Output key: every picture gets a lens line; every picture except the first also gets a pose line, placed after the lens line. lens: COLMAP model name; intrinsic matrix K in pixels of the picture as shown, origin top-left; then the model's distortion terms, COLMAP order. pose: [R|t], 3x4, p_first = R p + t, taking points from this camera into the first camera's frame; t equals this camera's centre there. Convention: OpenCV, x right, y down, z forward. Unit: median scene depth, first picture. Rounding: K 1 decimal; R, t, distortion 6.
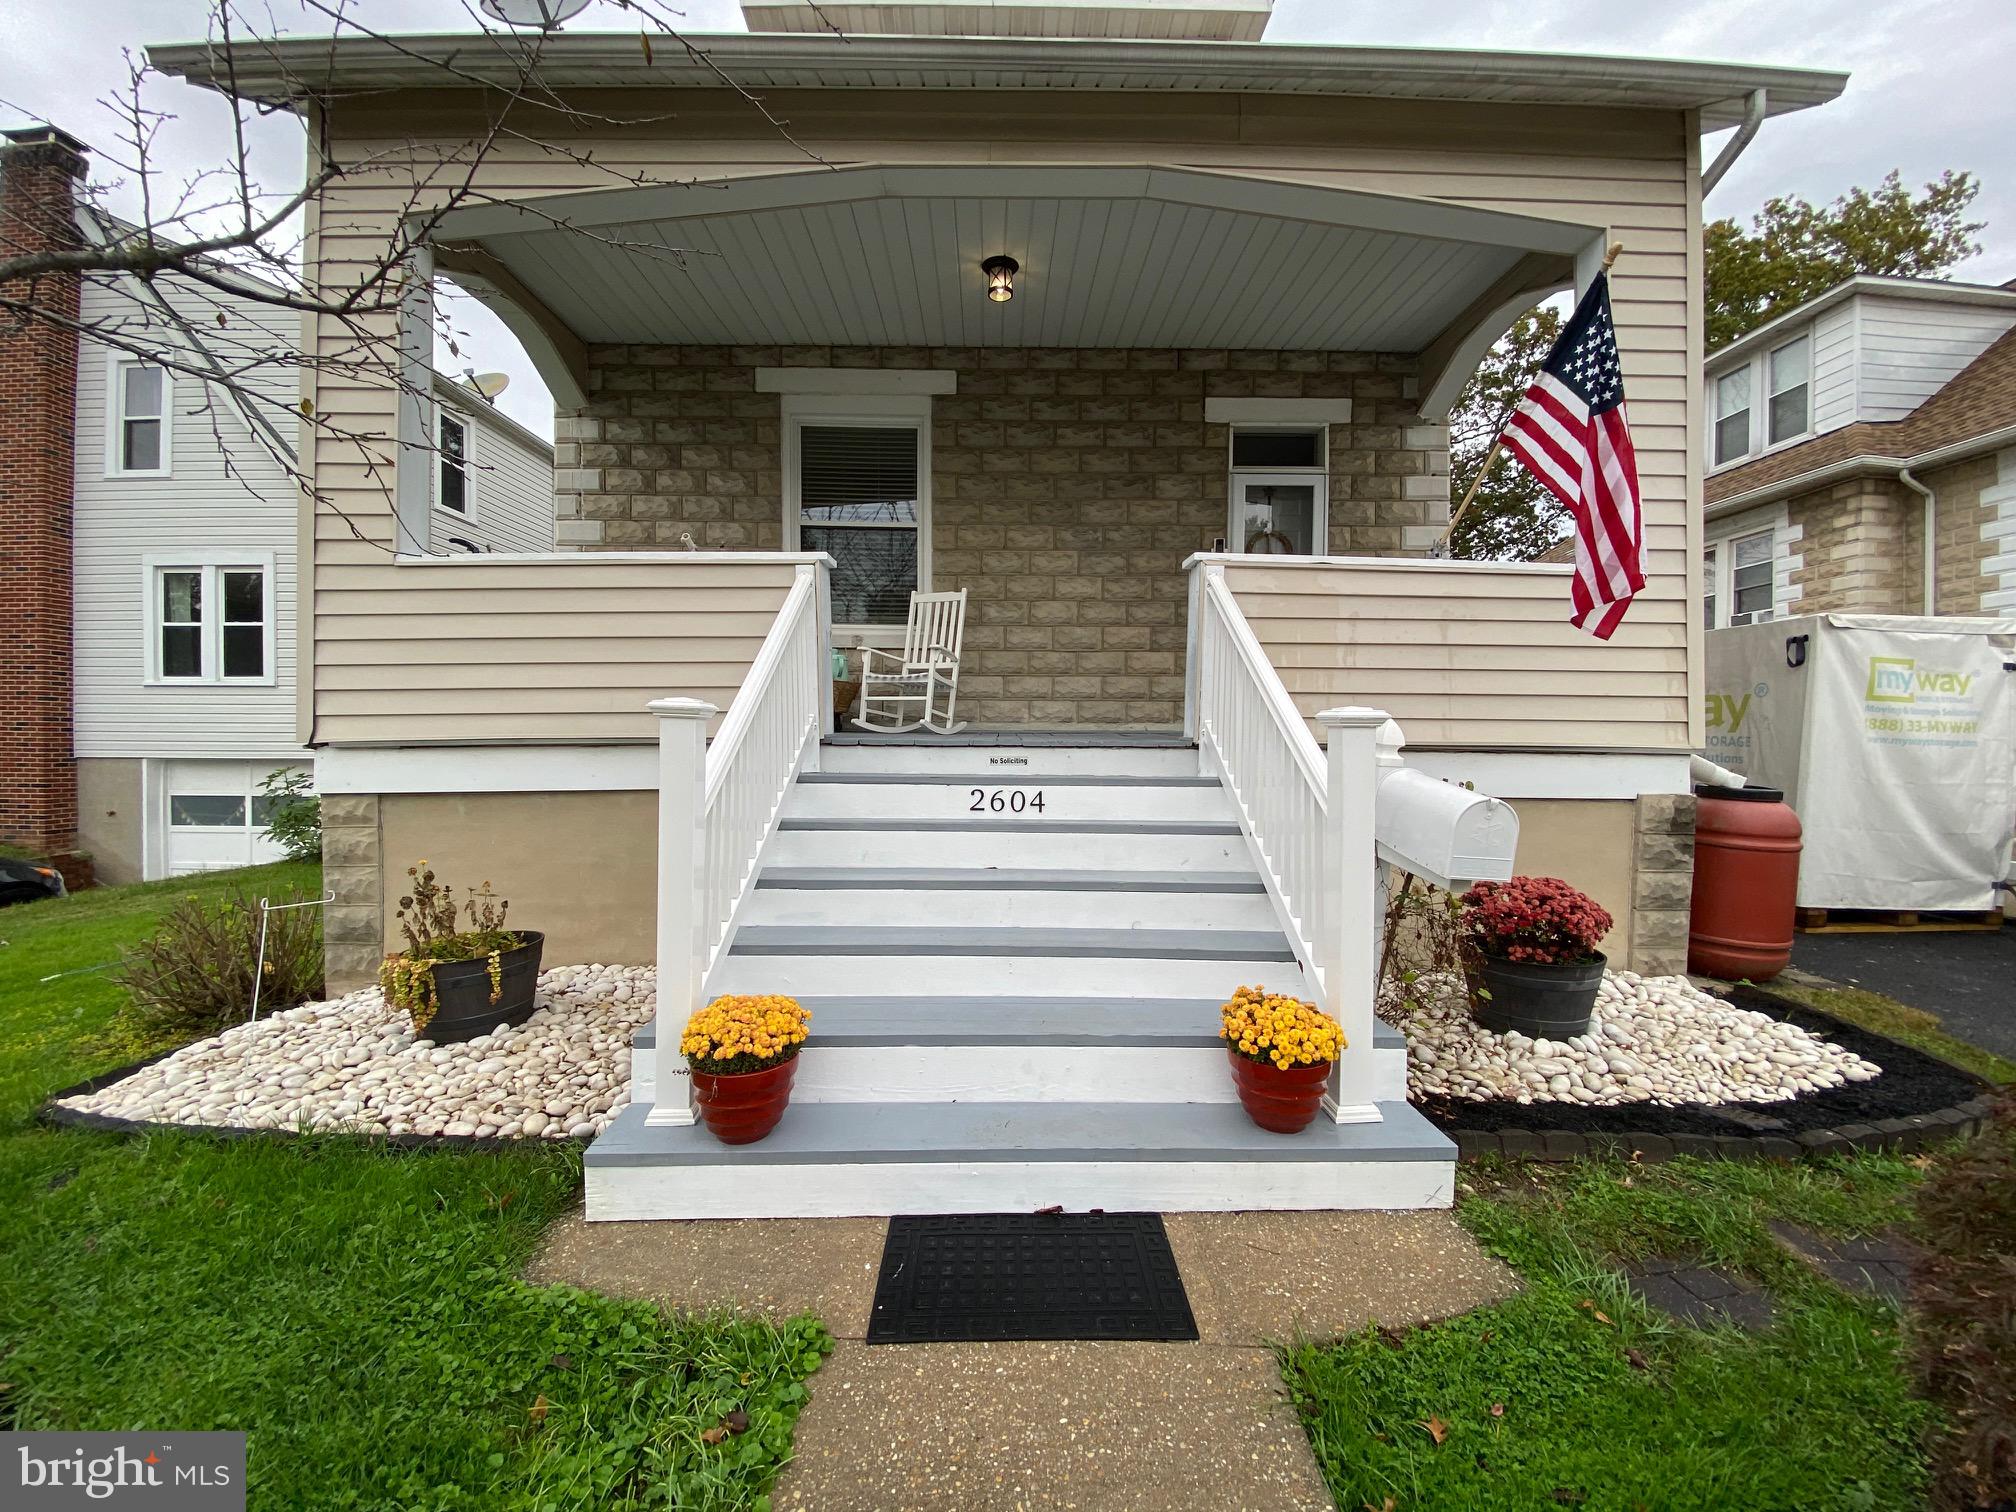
lens RADIAL K [[820.0, 0, 1010.9], [0, 820.0, 761.7], [0, 0, 1]] dist [-0.013744, -0.001484]
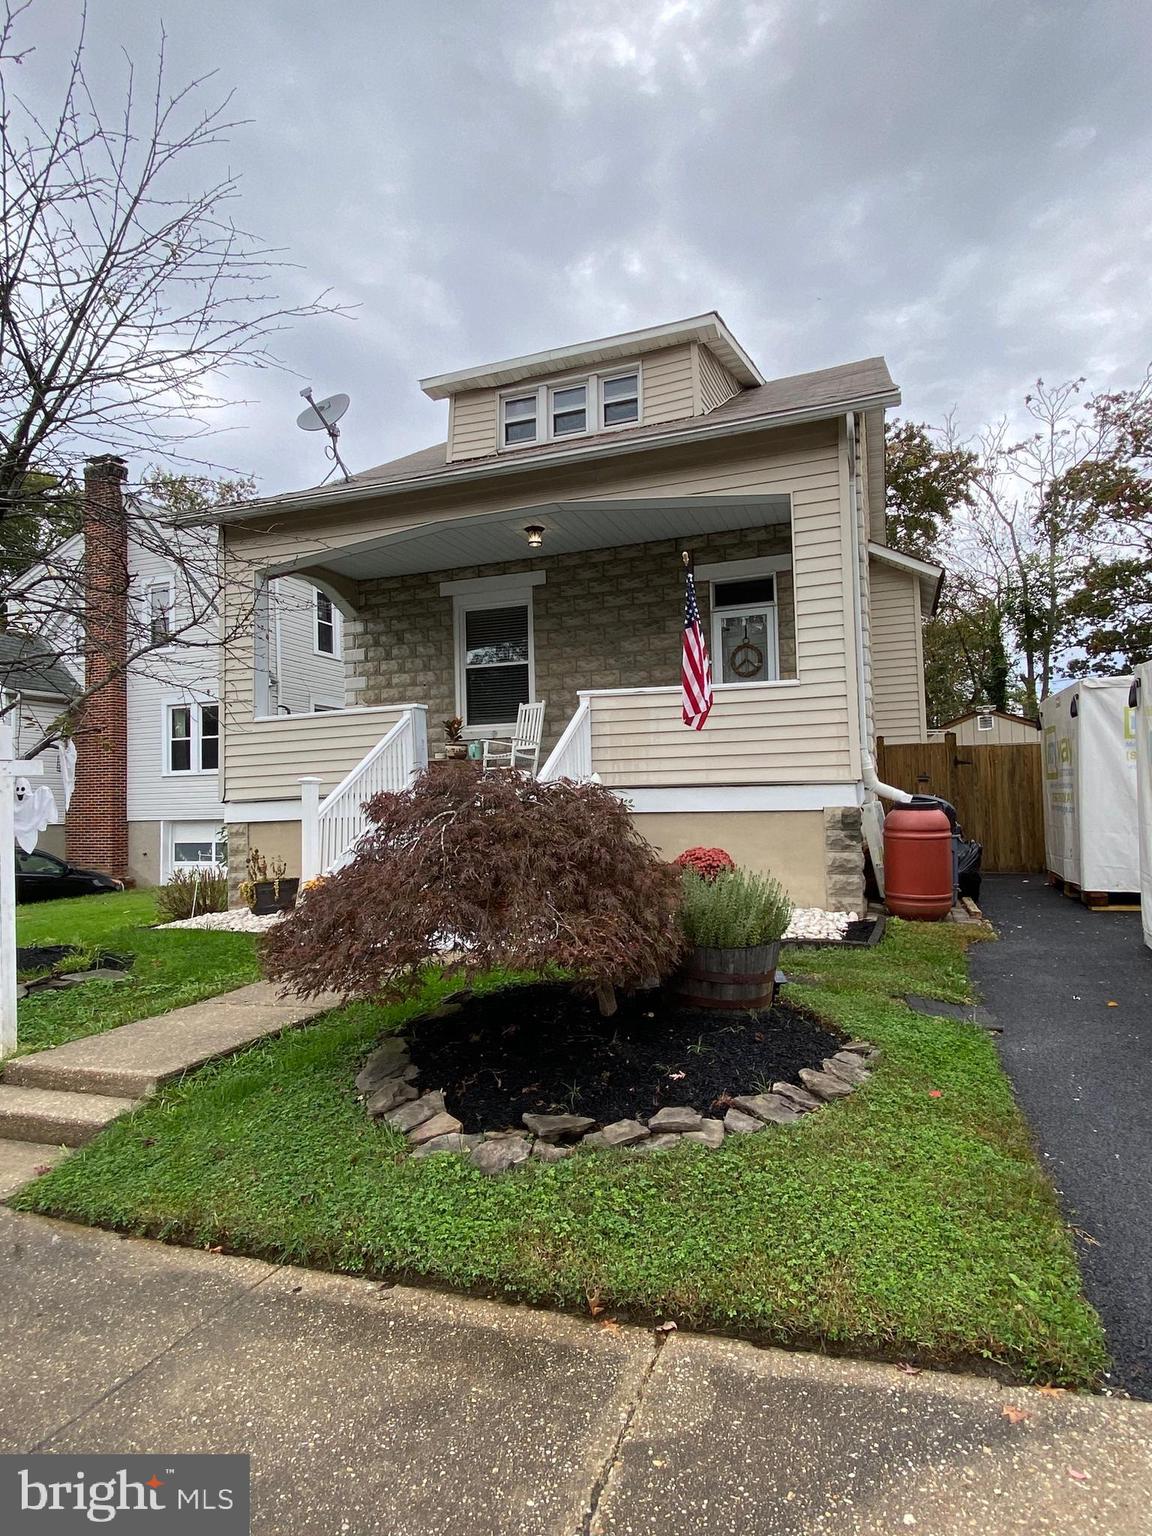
lens RADIAL K [[849.6, 0, 575.8], [0, 849.6, 755.2], [0, 0, 1]] dist [0.033167, 0.000771]
pose [[0.932679, -0.050173, -0.357200, 0.597625], [0.022666, 0.996474, -0.080784, 0.041741], [0.359994, 0.067249, 0.930528, -0.576479]]
